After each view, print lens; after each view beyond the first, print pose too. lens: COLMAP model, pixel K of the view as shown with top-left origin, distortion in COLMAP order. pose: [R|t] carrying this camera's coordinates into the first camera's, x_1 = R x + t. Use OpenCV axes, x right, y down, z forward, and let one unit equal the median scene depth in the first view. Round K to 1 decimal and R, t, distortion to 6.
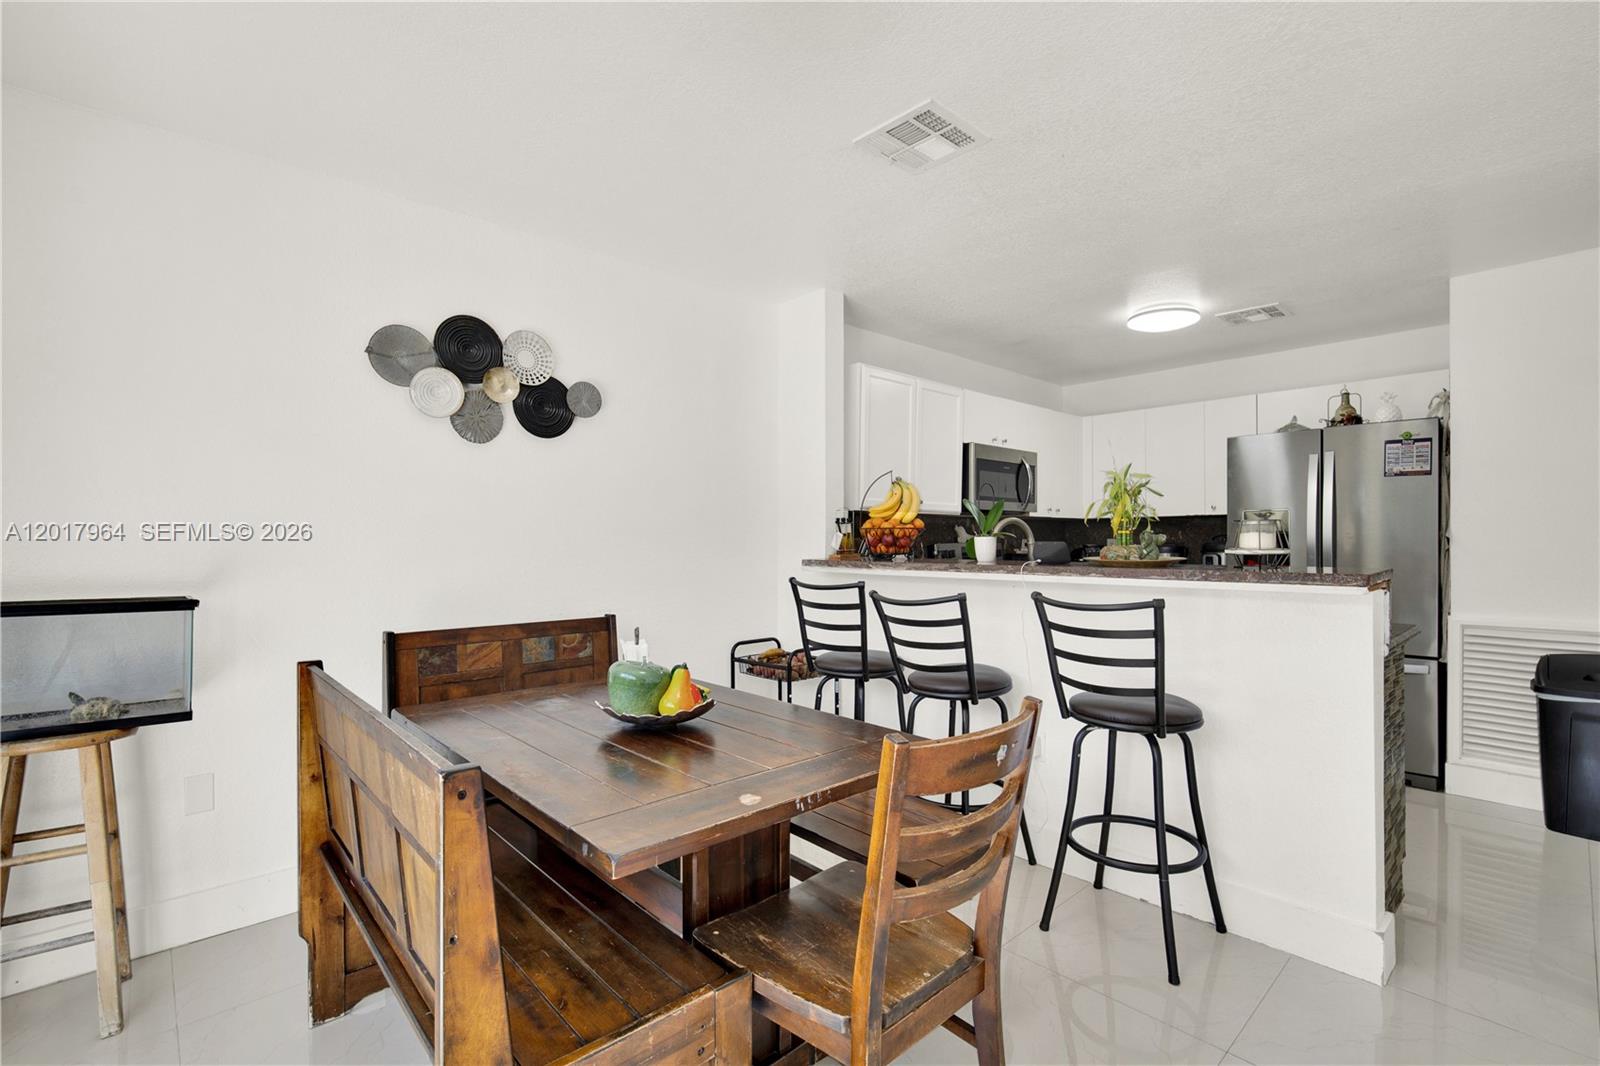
lens RADIAL K [[728.4, 0, 792.8], [0, 728.4, 538.6], [0, 0, 1]] dist [-0.013524, 0.004015]
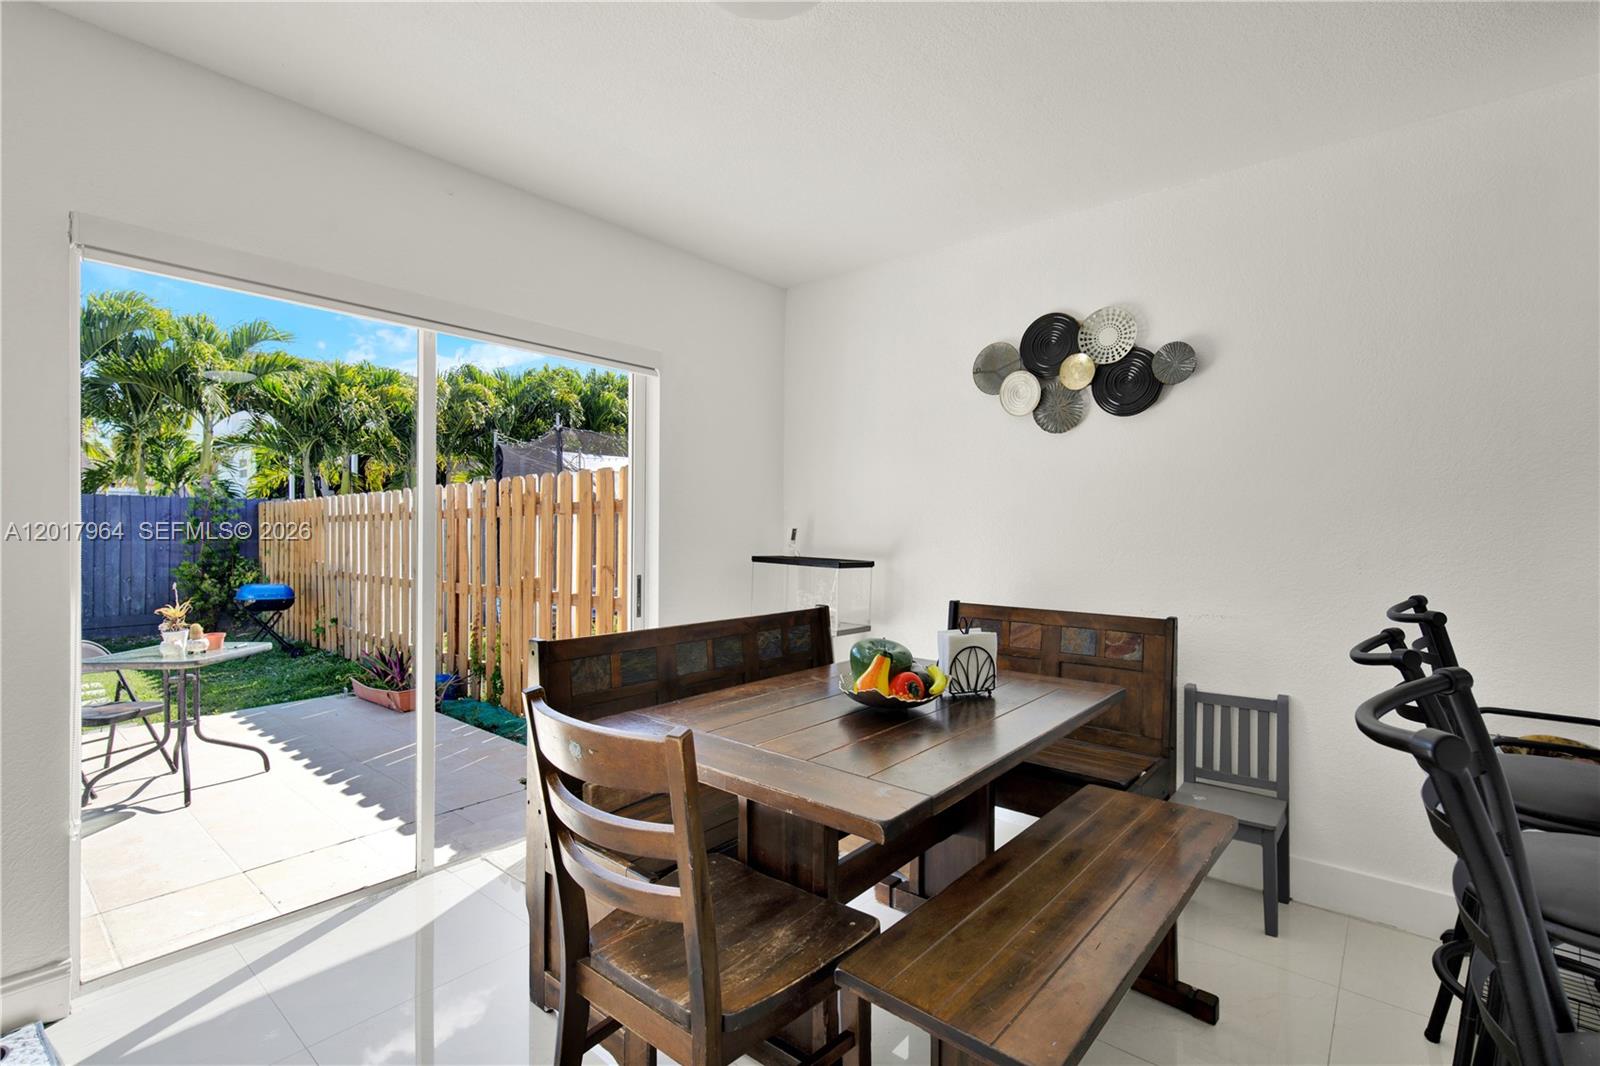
lens RADIAL K [[728.4, 0, 811.9], [0, 728.4, 530.6], [0, 0, 1]] dist [-0.013524, 0.004015]
pose [[0.133696, 0.009857, -0.990973, 0.441520], [-0.010549, 0.999908, 0.008523, 0.001901], [0.990966, 0.009314, 0.133788, 0.414752]]
